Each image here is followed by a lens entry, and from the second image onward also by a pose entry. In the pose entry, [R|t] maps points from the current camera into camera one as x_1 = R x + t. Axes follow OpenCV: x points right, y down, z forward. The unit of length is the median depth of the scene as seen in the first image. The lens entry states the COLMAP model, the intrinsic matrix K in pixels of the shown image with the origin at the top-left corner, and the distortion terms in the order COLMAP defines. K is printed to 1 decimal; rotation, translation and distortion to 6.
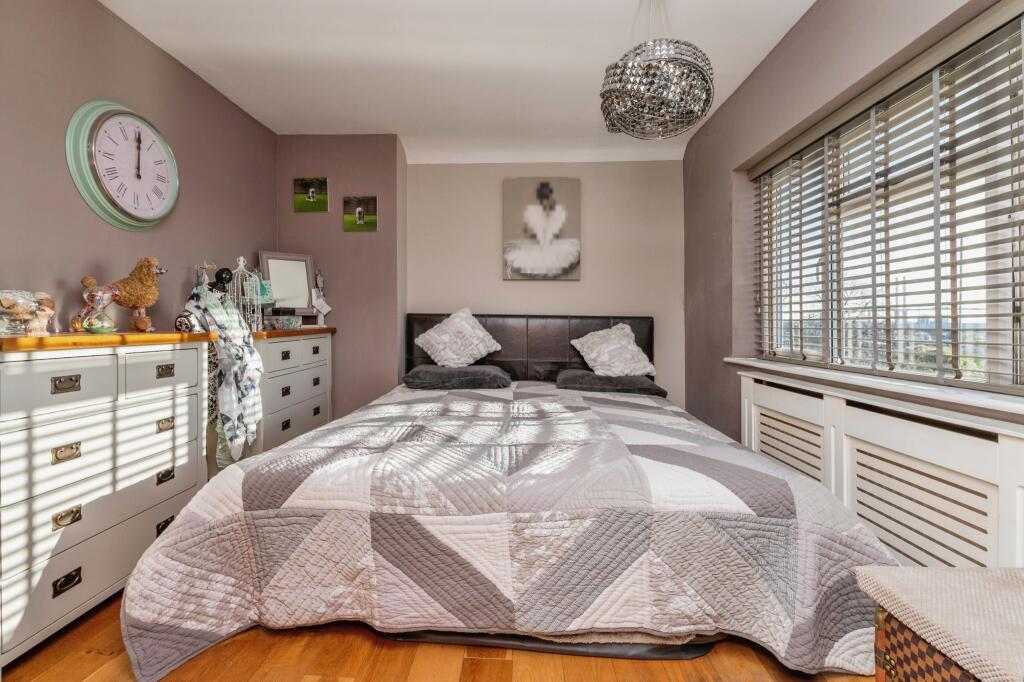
lens RADIAL K [[465.5, 0, 511.7], [0, 465.5, 322.8], [0, 0, 1]] dist [-0.000061, -0.001055]
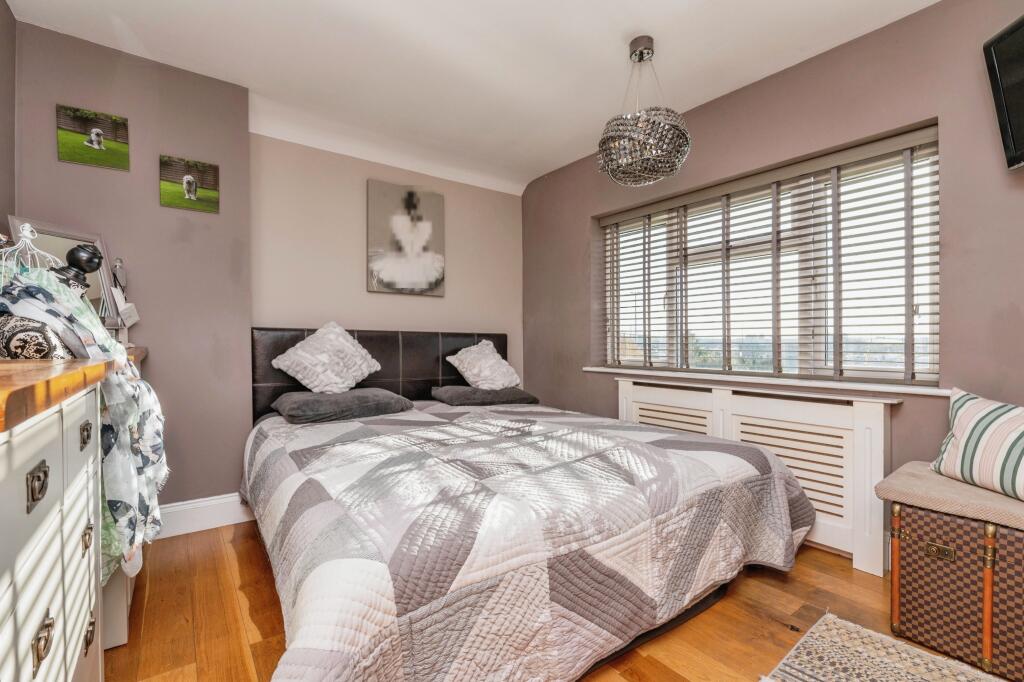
lens RADIAL K [[448.8, 0, 512.0], [0, 448.8, 341.0], [0, 0, 1]] dist [-0.002489, -0.000716]
pose [[0.775530, -0.004719, 0.631293, -0.379102], [0.001037, 0.999980, 0.006201, -0.002380], [-0.631310, -0.004155, 0.775519, 0.170598]]
